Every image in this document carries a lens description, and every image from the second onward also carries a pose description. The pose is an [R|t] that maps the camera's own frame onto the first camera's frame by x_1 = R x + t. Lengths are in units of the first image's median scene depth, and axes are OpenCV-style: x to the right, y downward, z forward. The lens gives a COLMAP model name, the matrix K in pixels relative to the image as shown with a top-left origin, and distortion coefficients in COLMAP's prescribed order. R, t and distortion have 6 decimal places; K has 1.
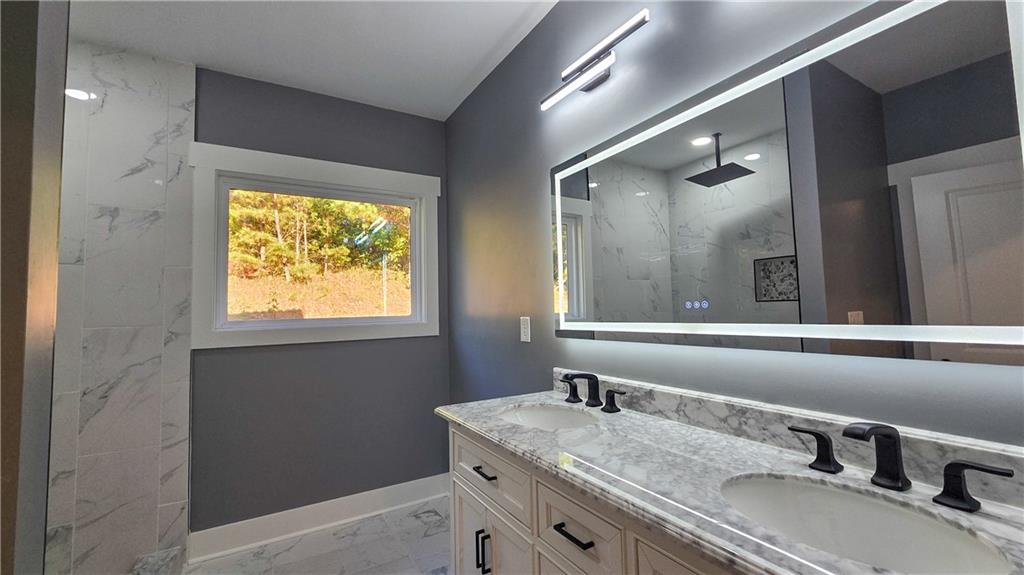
lens RADIAL K [[424.5, 0, 512.0], [0, 424.5, 287.5], [0, 0, 1]] dist [-0.000943, 0.000069]
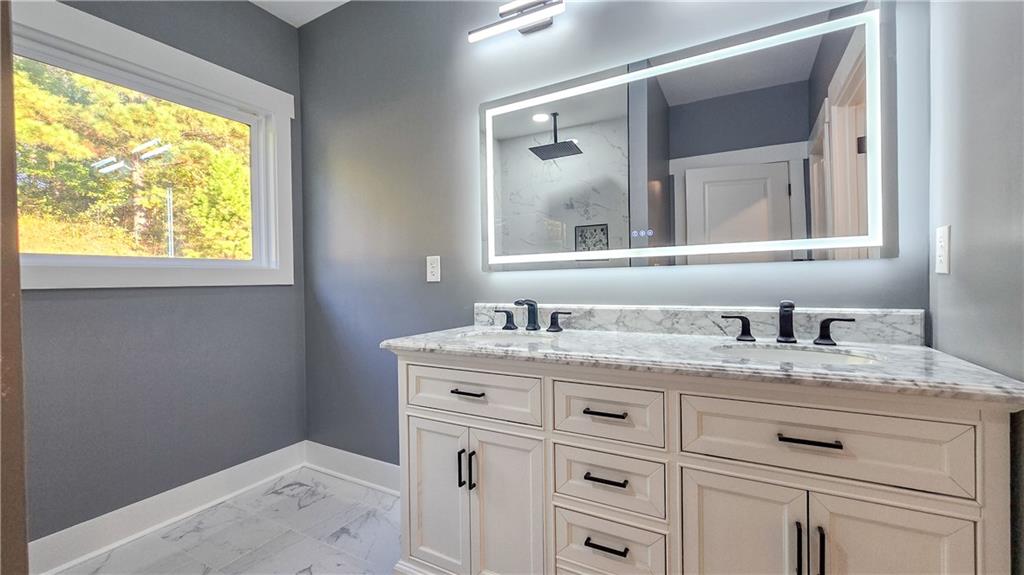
lens RADIAL K [[424.5, 0, 512.0], [0, 424.5, 287.5], [0, 0, 1]] dist [-0.000943, 0.000069]
pose [[0.868940, 0.003652, 0.494905, -0.297413], [-0.032099, 0.998283, 0.048992, 0.088692], [-0.493876, -0.058457, 0.867565, 0.064348]]
